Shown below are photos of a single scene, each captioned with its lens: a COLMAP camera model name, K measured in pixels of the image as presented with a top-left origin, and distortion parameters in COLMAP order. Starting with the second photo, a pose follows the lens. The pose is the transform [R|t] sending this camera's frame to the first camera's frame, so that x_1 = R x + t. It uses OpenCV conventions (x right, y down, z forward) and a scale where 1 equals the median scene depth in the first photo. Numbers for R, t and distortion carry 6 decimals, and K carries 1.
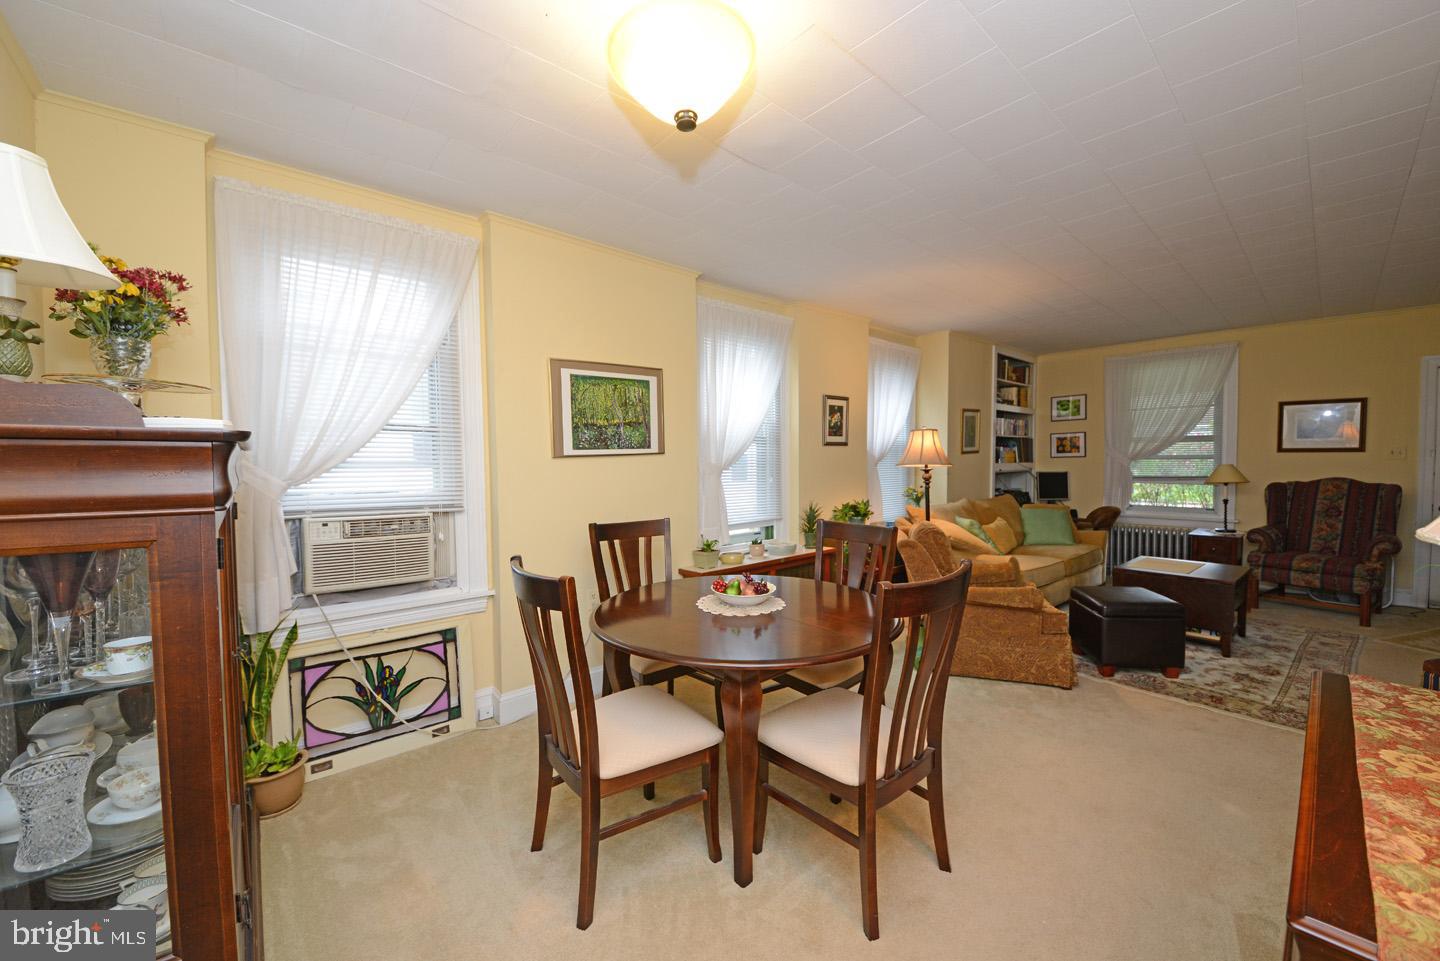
lens RADIAL K [[552.2, 0, 720.0], [0, 552.2, 480.5], [0, 0, 1]] dist [-0.001199, -0.010123]
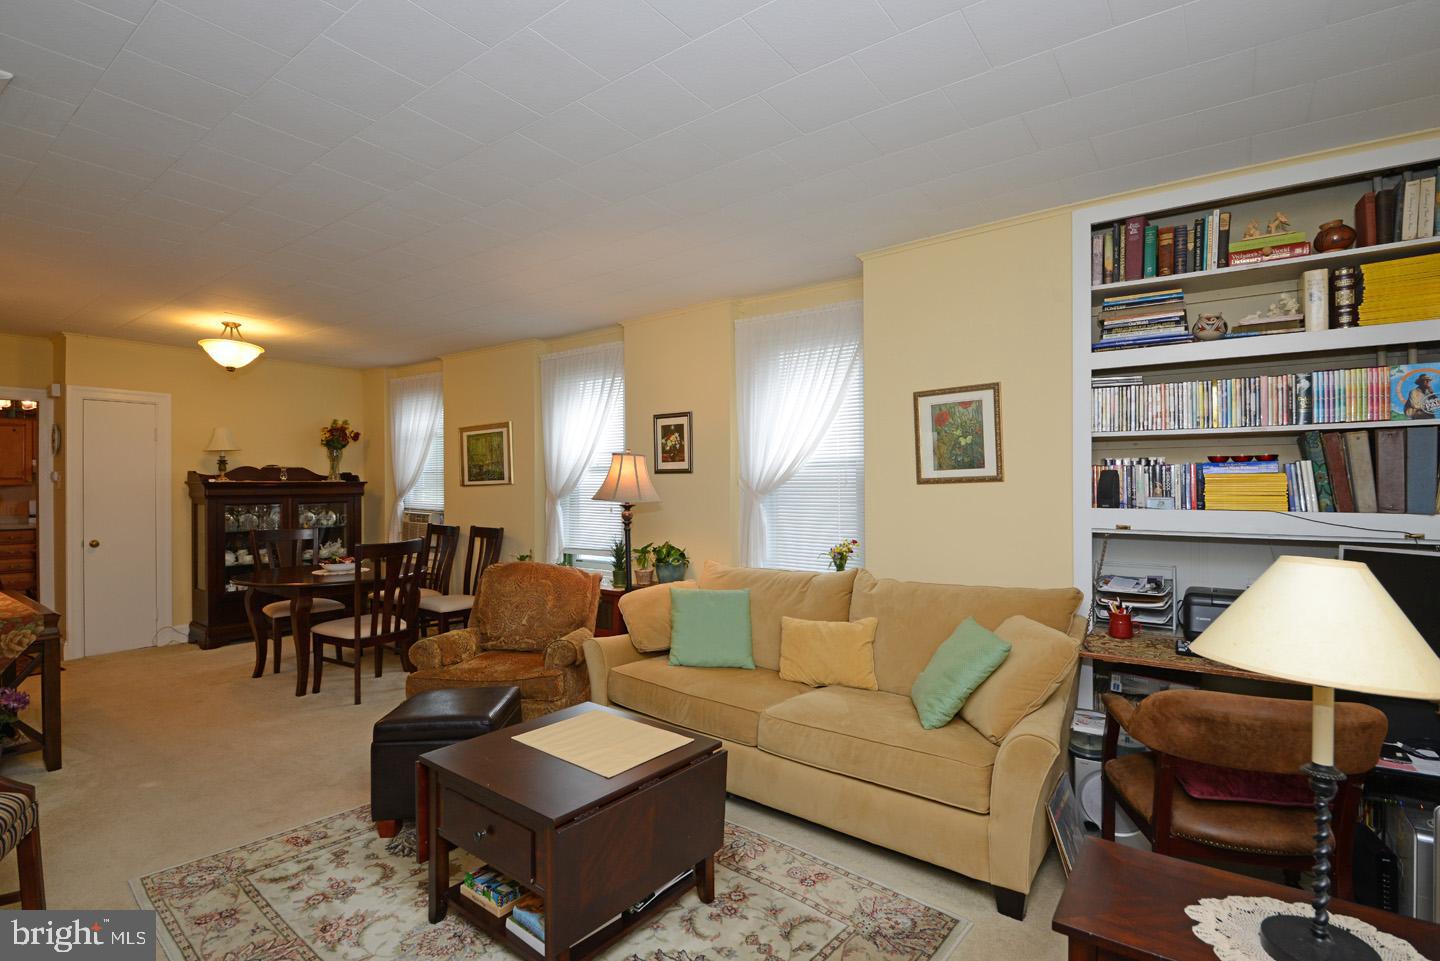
lens RADIAL K [[676.2, 0, 720.0], [0, 676.2, 480.5], [0, 0, 1]] dist [0.037291, -0.033177]
pose [[0.213026, 0.008345, -0.977011, 1.144469], [-0.033177, 0.999449, 0.001303, -0.053040], [0.976483, 0.032137, 0.213186, 0.806710]]
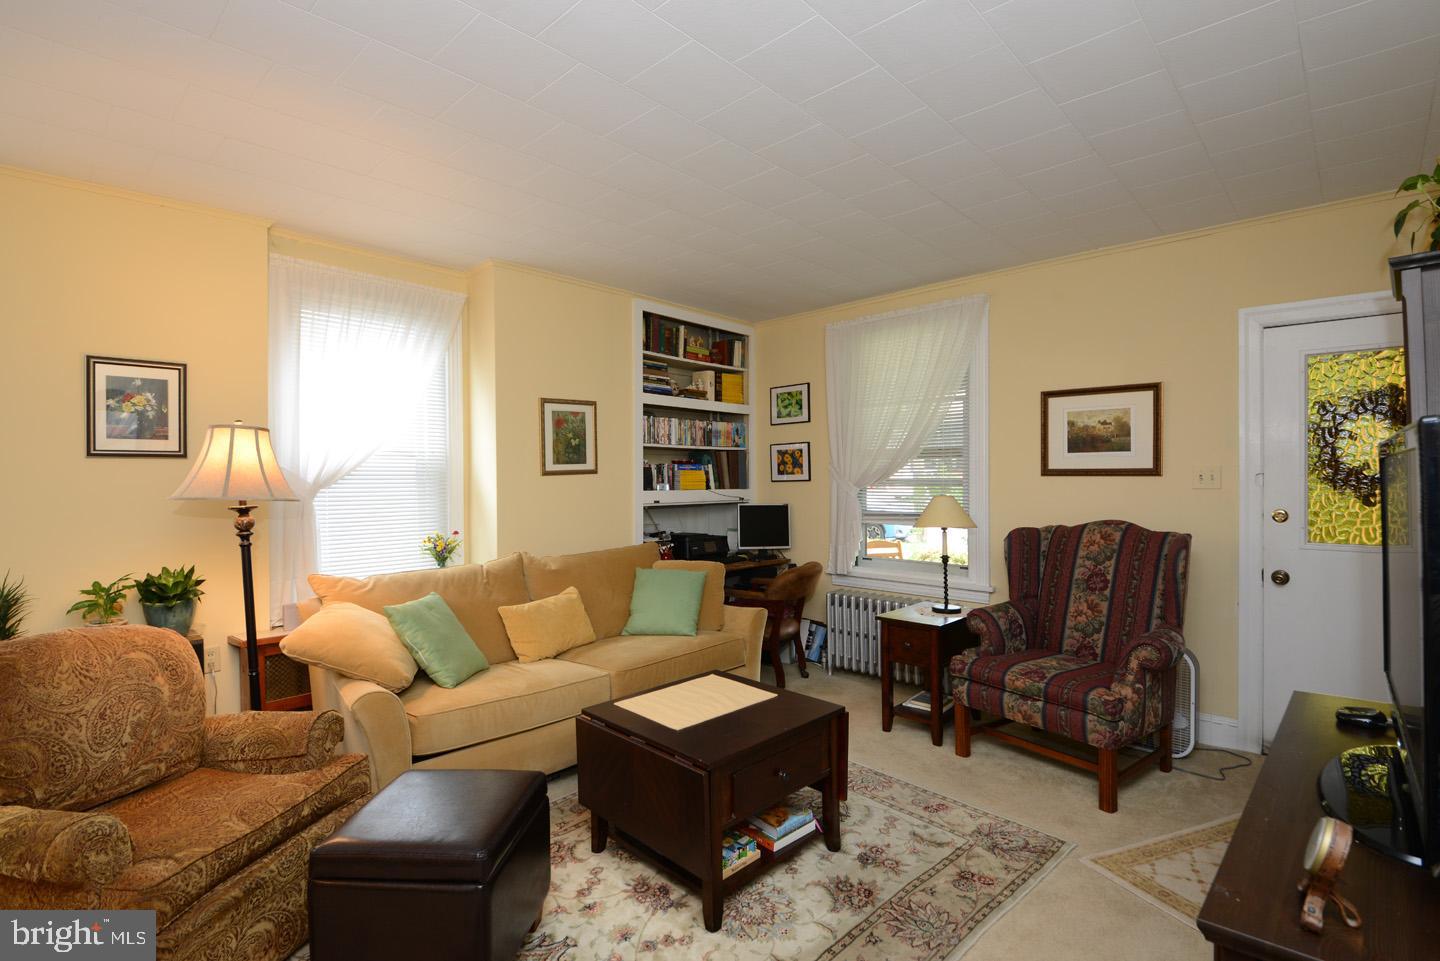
lens RADIAL K [[676.2, 0, 720.0], [0, 676.2, 480.5], [0, 0, 1]] dist [0.037291, -0.033177]
pose [[0.995579, 0.005849, 0.093745, 0.644261], [-0.002552, 0.999375, -0.035254, -0.020666], [-0.093893, 0.034859, 0.994972, 0.311151]]
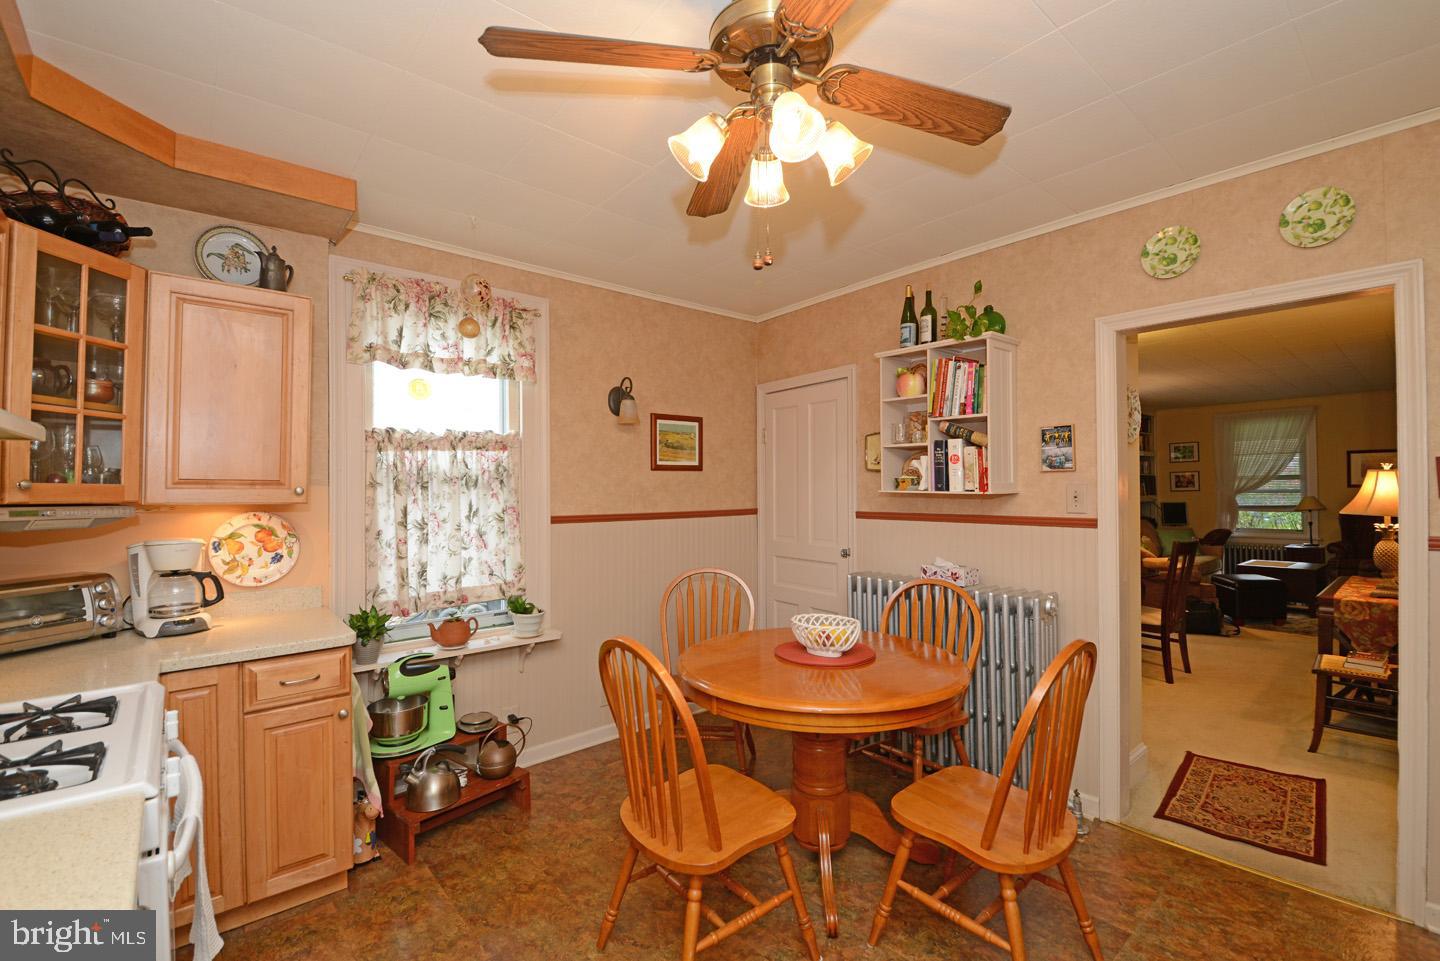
lens RADIAL K [[627.0, 0, 720.0], [0, 627.0, 480.5], [0, 0, 1]] dist [0.048414, -0.039055]
pose [[0.999845, -0.005759, -0.016615, -0.570111], [0.004900, 0.998670, -0.051326, 0.005696], [0.016888, 0.051237, 0.998544, -0.665583]]
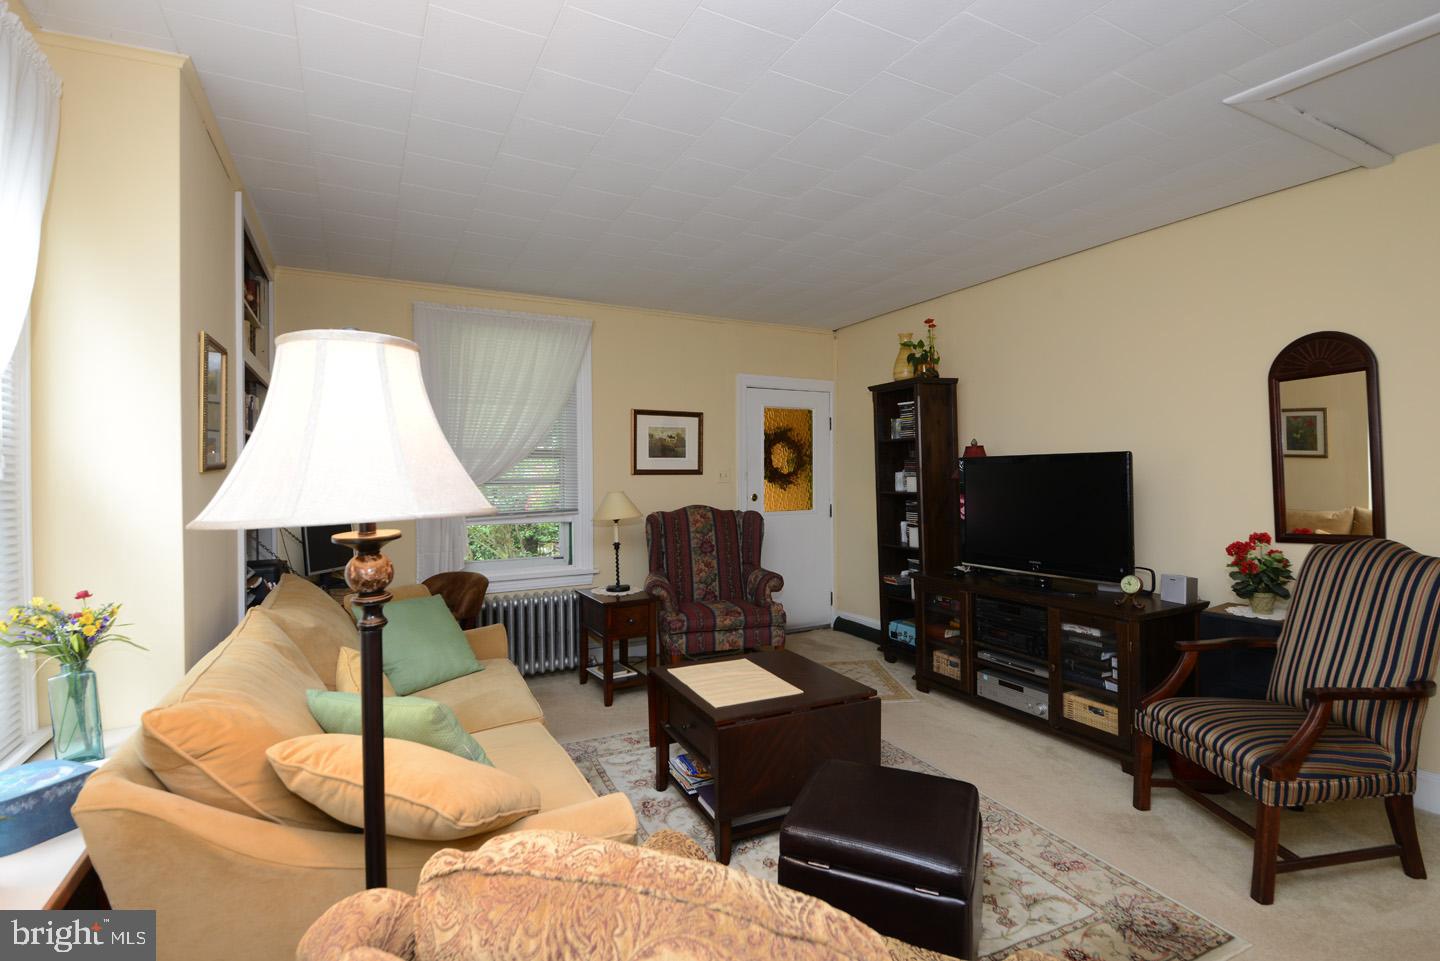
lens RADIAL K [[676.2, 0, 720.0], [0, 676.2, 480.5], [0, 0, 1]] dist [0.037291, -0.033177]
pose [[0.235306, 0.000163, 0.971921, 0.135626], [0.046541, 0.998851, -0.011435, -0.029073], [-0.970806, 0.047925, 0.235028, 0.705640]]
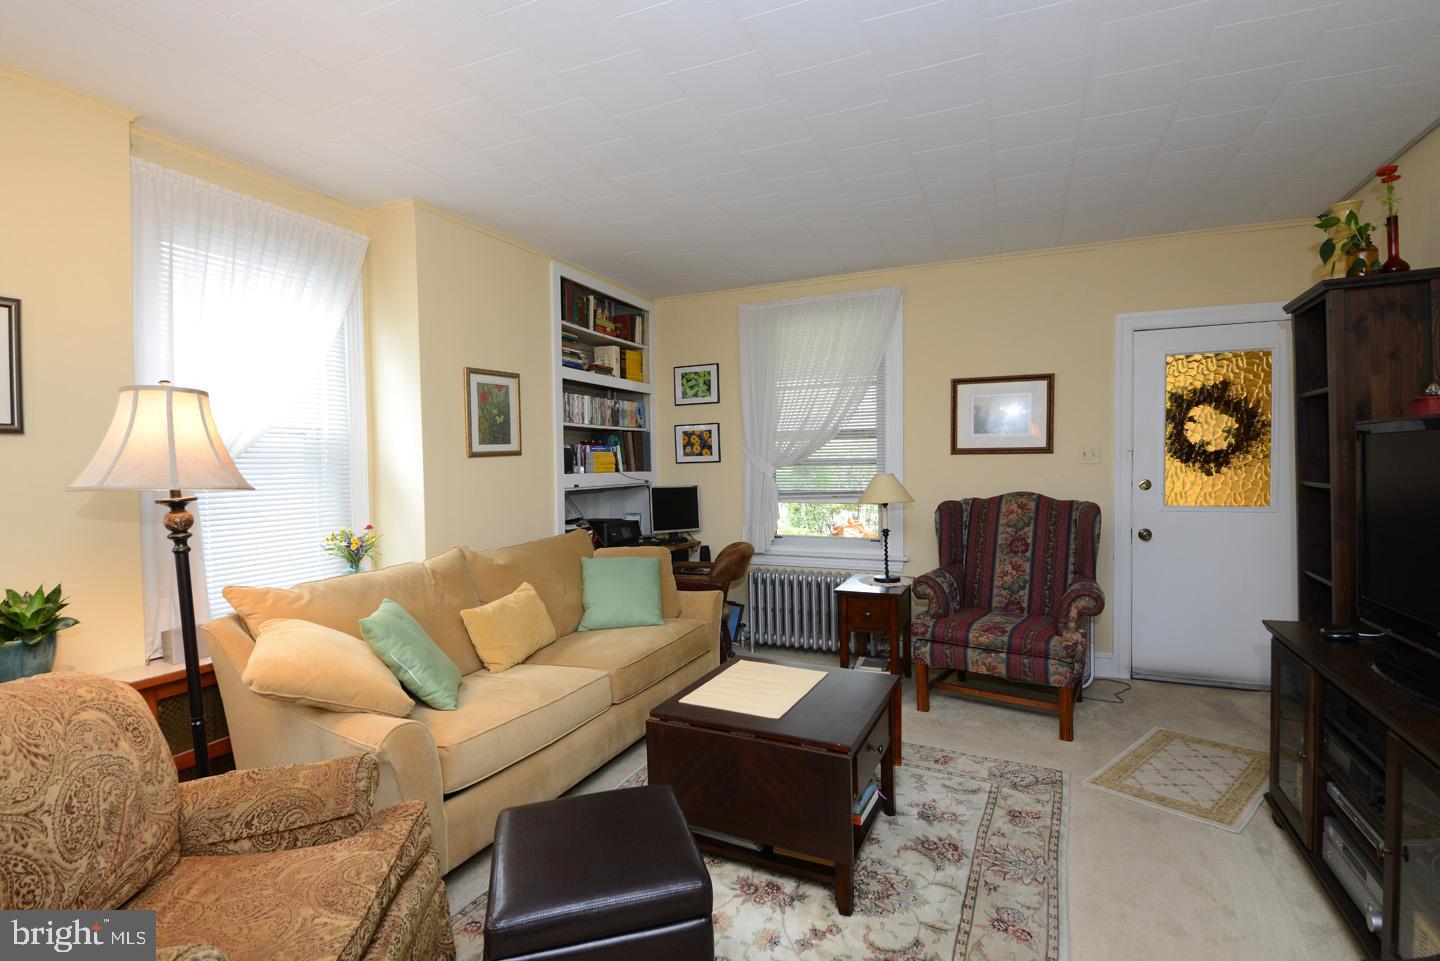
lens RADIAL K [[676.2, 0, 720.0], [0, 676.2, 480.5], [0, 0, 1]] dist [0.037291, -0.033177]
pose [[0.907014, -0.014314, 0.420857, 0.443444], [0.020164, 0.999752, -0.009454, -0.018823], [-0.420618, 0.017061, 0.907078, 0.391259]]
